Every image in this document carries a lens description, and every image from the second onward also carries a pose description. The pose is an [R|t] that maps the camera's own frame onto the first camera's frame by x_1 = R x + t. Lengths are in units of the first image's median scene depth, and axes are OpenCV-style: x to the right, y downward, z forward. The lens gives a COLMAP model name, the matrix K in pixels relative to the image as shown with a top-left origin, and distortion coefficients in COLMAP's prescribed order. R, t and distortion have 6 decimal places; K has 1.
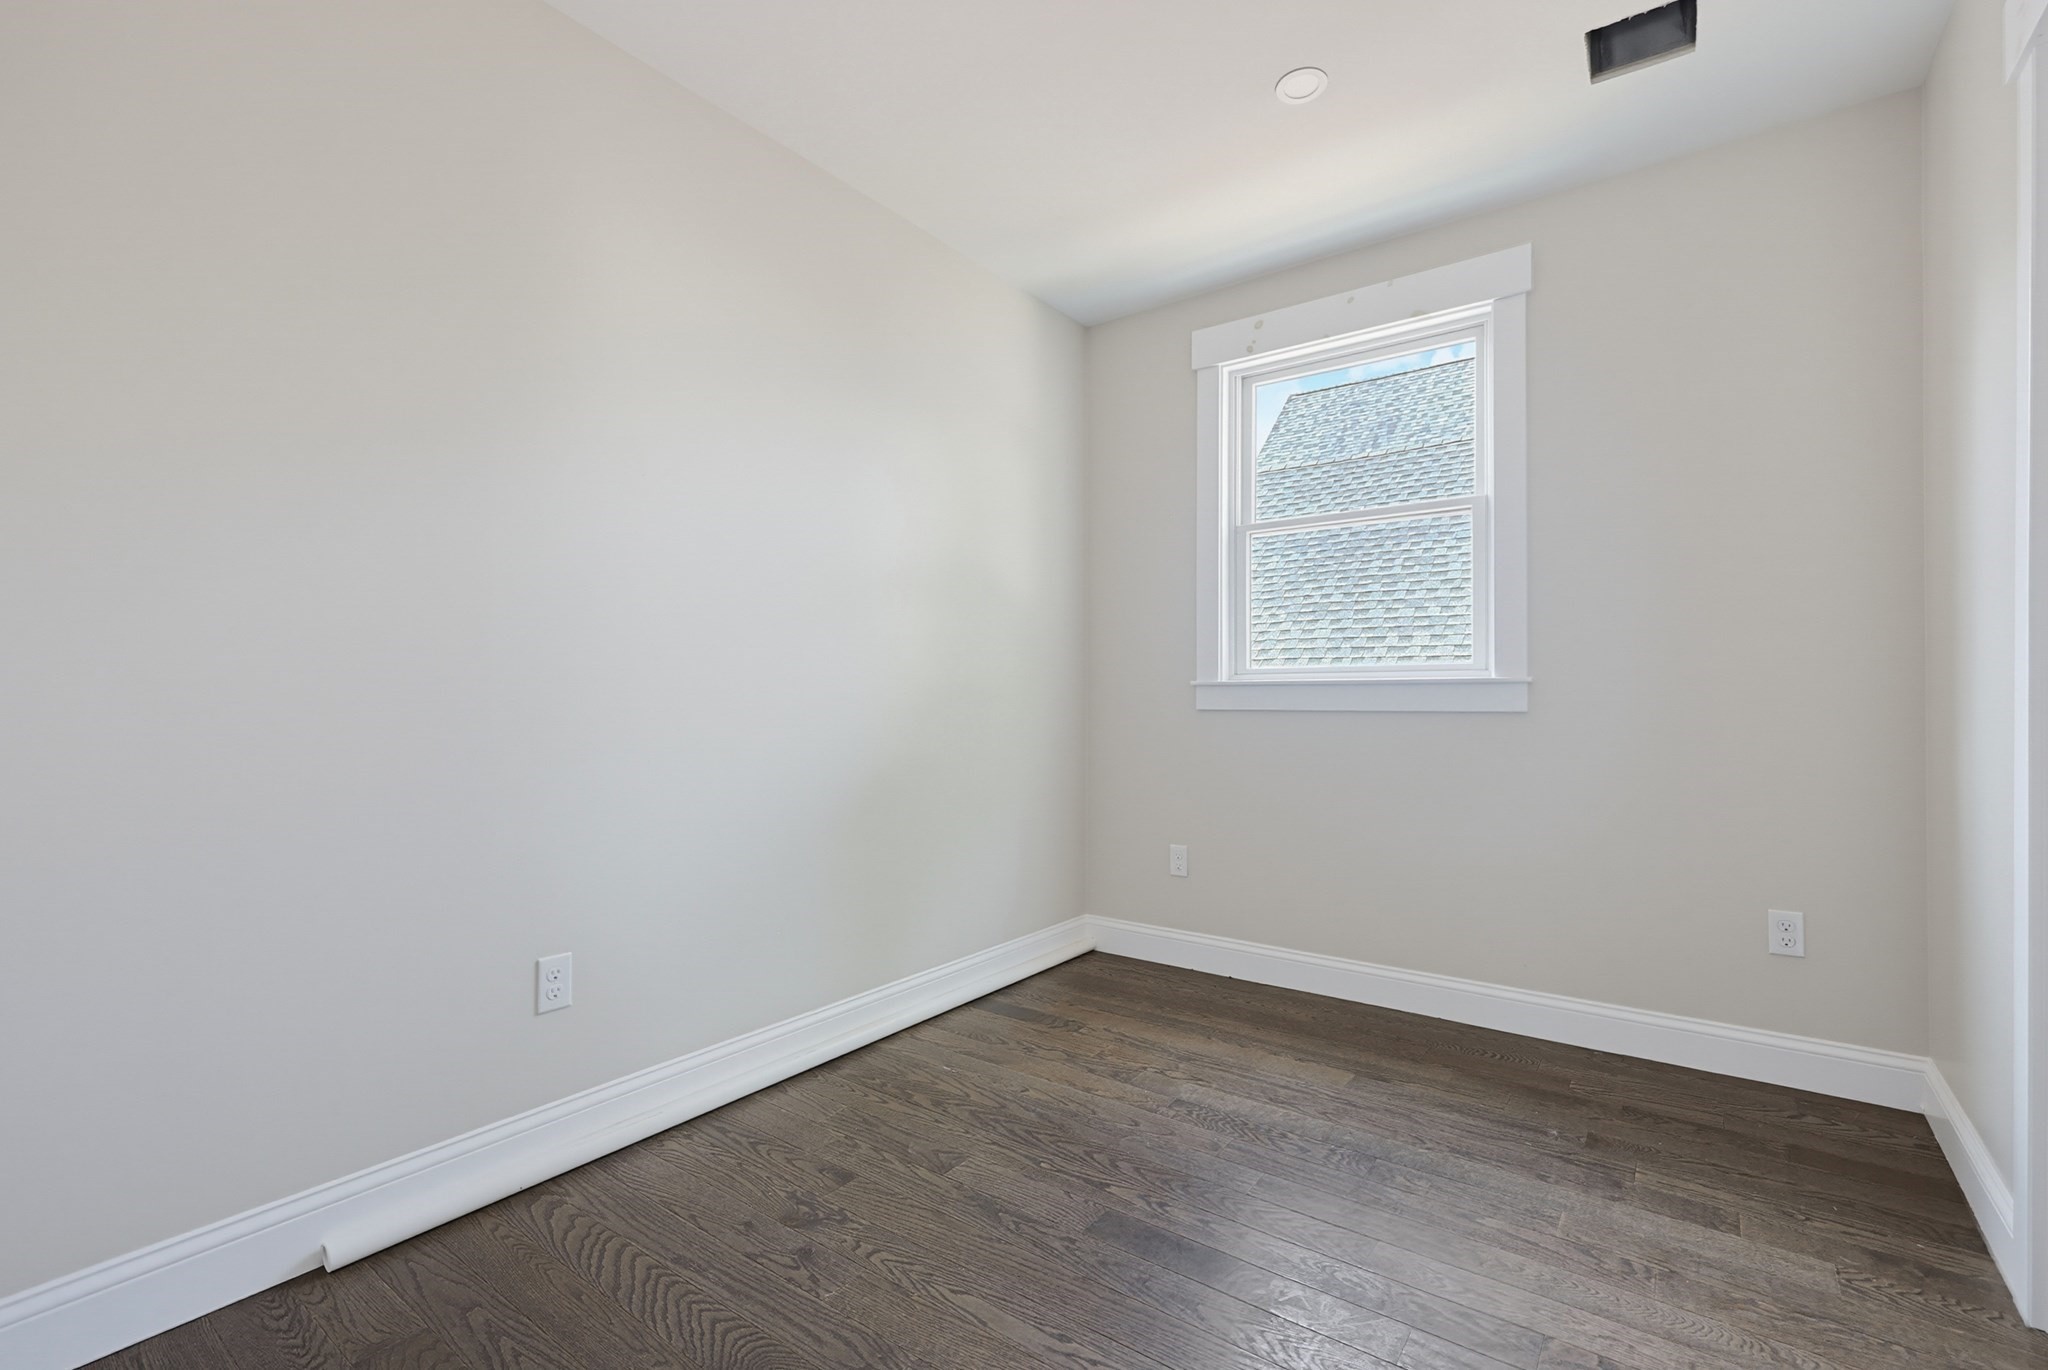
lens RADIAL K [[899.8, 0, 1024.3], [0, 899.8, 693.7], [0, 0, 1]] dist [0.000316, 0.000340]
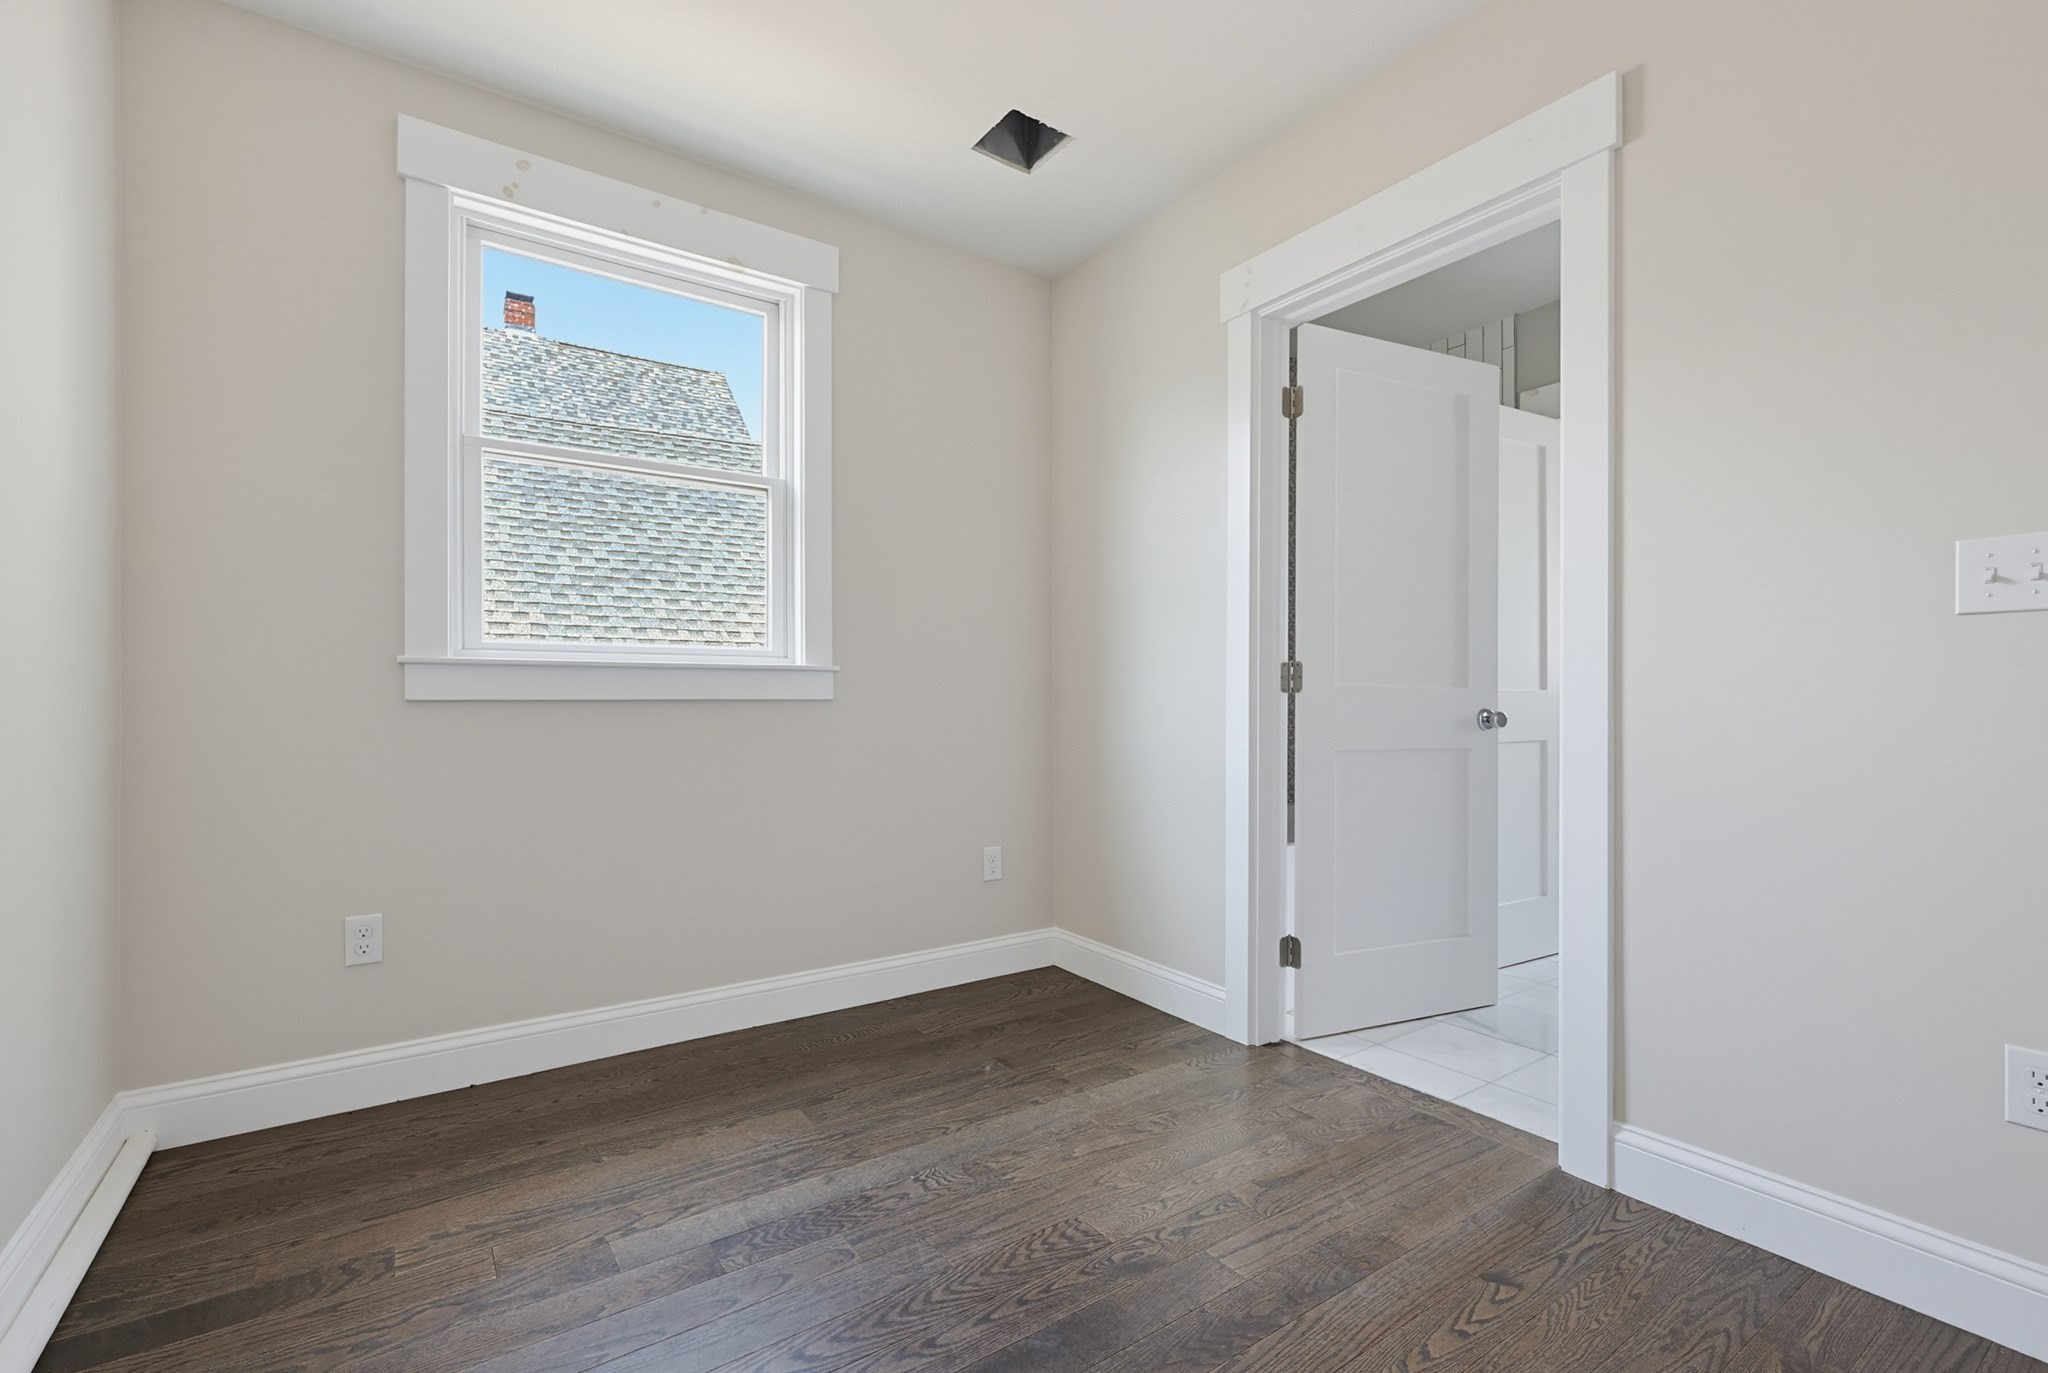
lens RADIAL K [[908.2, 0, 1015.1], [0, 908.2, 705.2], [0, 0, 1]] dist [0.000702, 0.000324]
pose [[0.312972, -0.004599, 0.949751, -0.371483], [-0.006212, 0.999957, 0.006889, 0.018147], [-0.949742, -0.008056, 0.312930, 0.474054]]
